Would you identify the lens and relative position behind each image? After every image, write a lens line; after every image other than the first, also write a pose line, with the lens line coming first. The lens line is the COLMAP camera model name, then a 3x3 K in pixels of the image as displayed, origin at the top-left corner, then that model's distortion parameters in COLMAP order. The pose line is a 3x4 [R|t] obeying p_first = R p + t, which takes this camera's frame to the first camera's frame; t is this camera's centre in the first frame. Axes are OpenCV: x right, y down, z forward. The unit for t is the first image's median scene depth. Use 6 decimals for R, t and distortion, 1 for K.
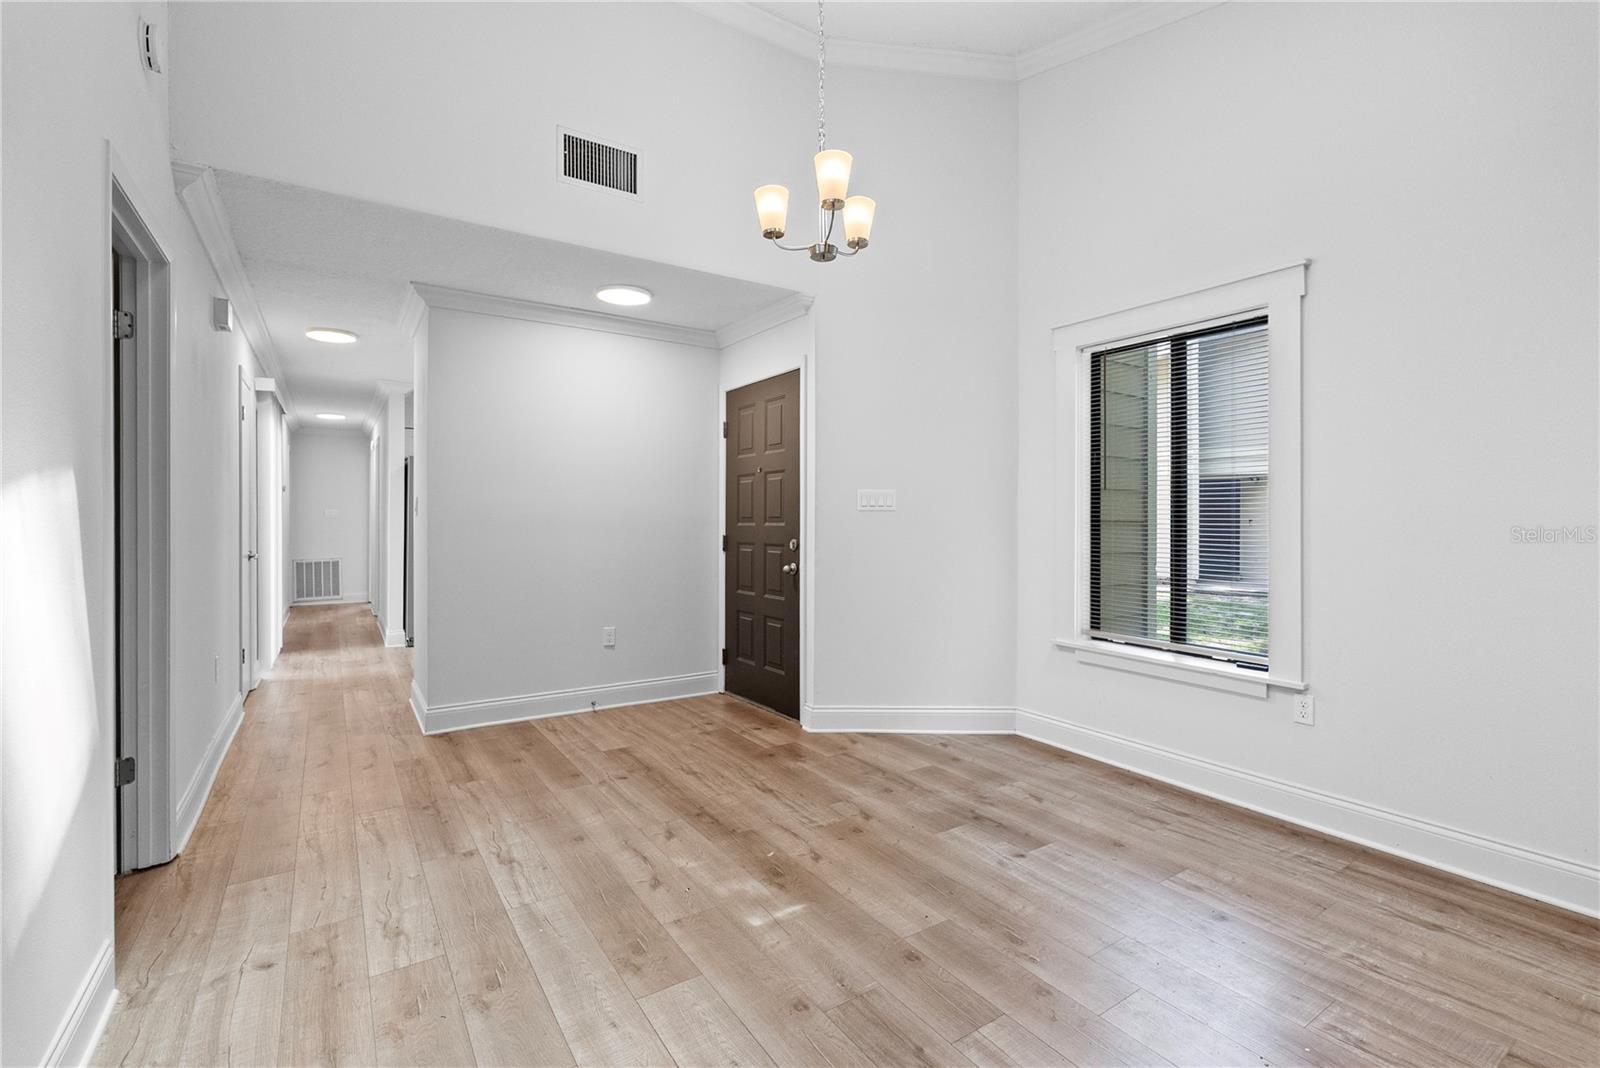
lens RADIAL K [[716.9, 0, 791.9], [0, 716.9, 521.1], [0, 0, 1]] dist [-0.008734, 0.001497]
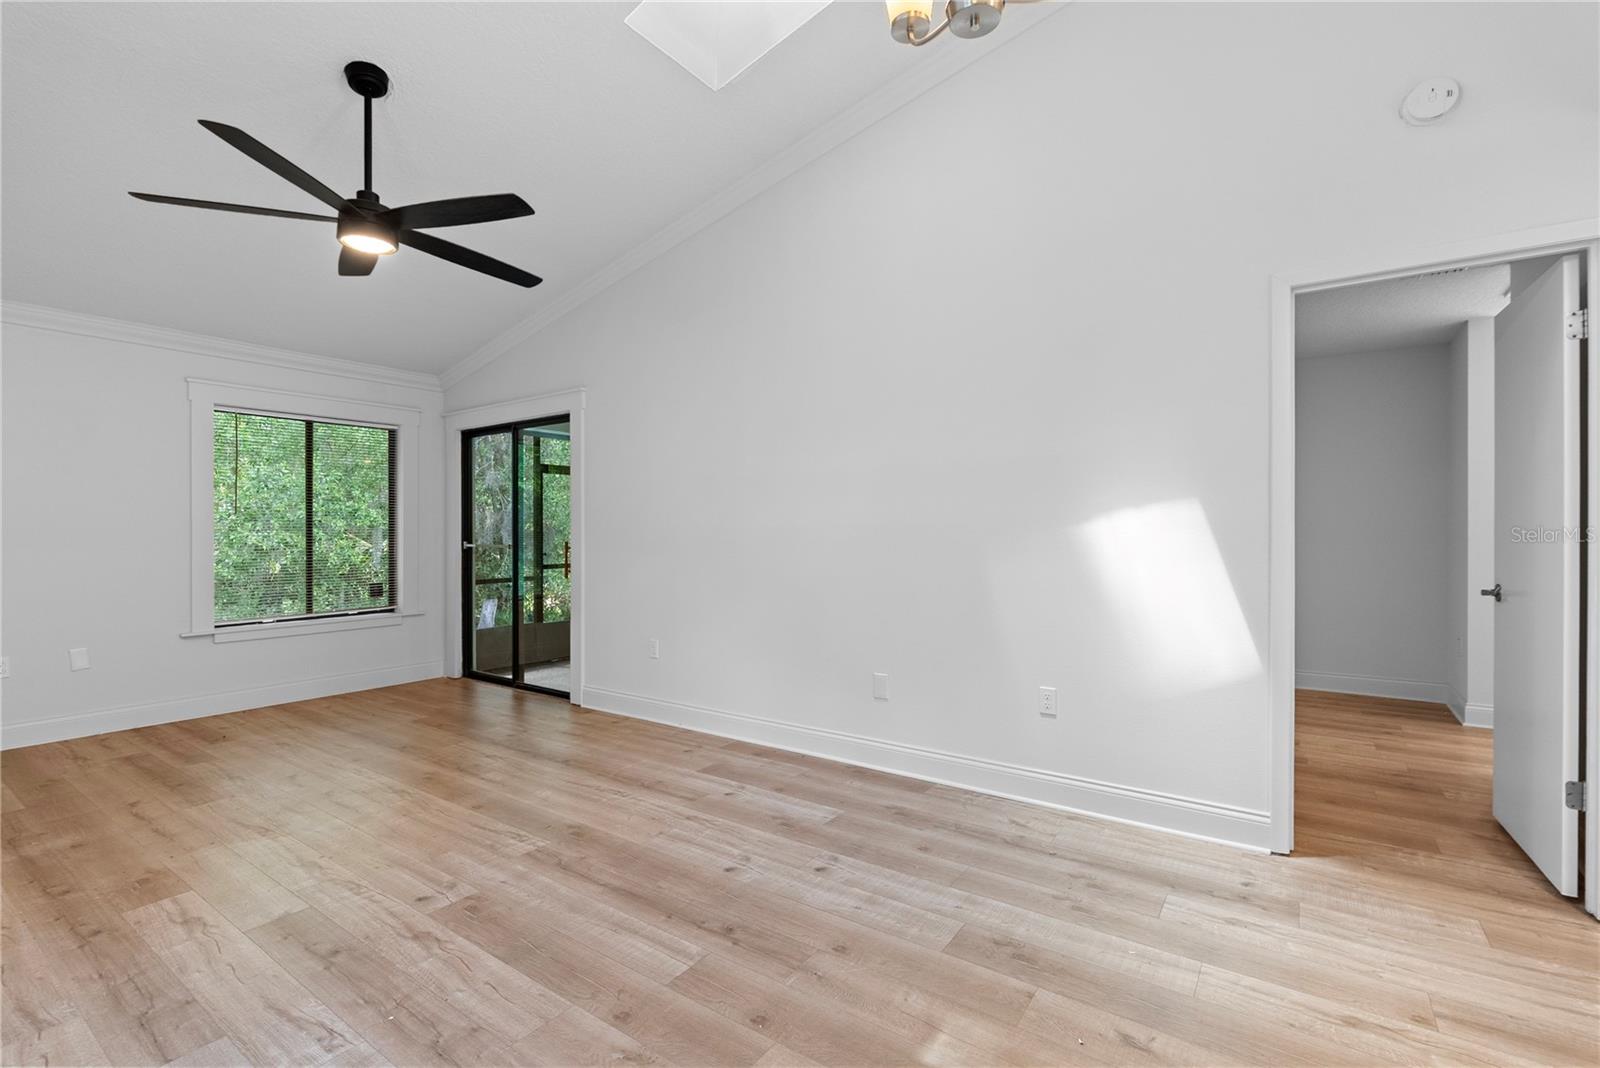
lens RADIAL K [[716.9, 0, 795.7], [0, 716.9, 516.8], [0, 0, 1]] dist [-0.008734, 0.001497]
pose [[-0.930438, -0.005197, -0.366412, 0.333502], [0.002540, 0.999784, -0.020632, 0.001550], [0.366440, -0.020128, -0.930224, 1.356917]]
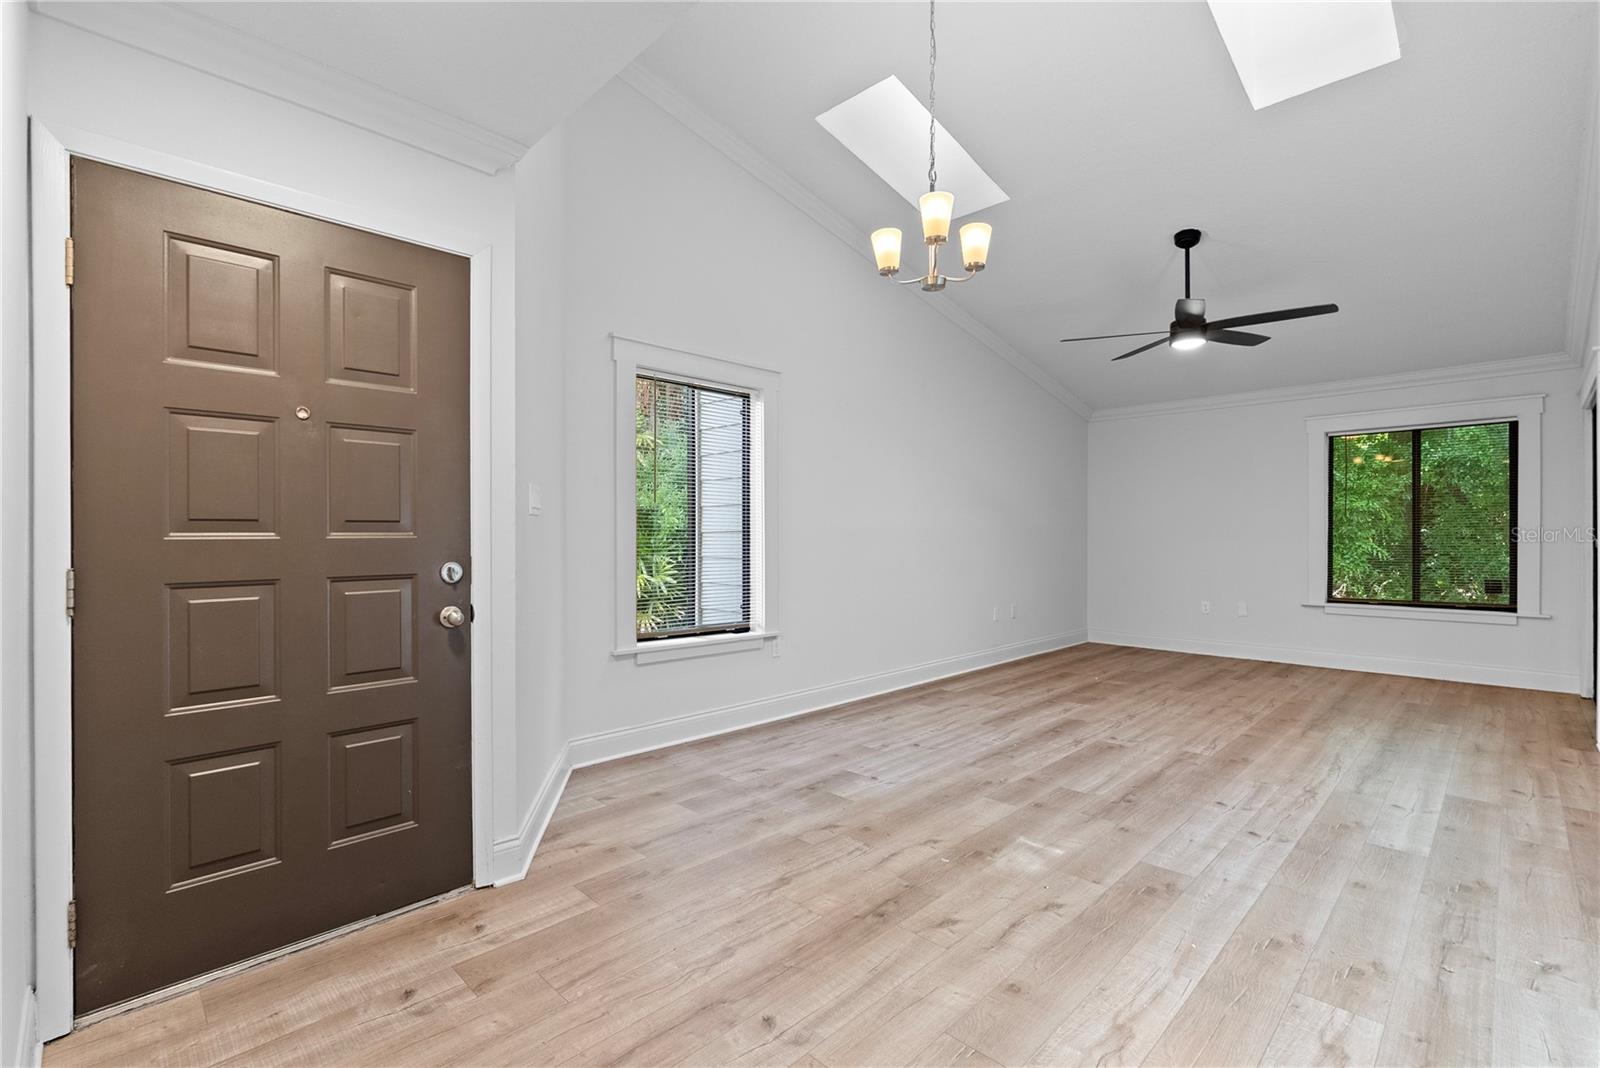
lens RADIAL K [[716.9, 0, 810.5], [0, 716.9, 542.0], [0, 0, 1]] dist [-0.008734, 0.001497]
pose [[-0.214821, -0.010219, 0.976600, -0.921160], [0.003998, 0.999928, 0.011342, 0.006883], [-0.976645, 0.006341, -0.214764, 1.335005]]
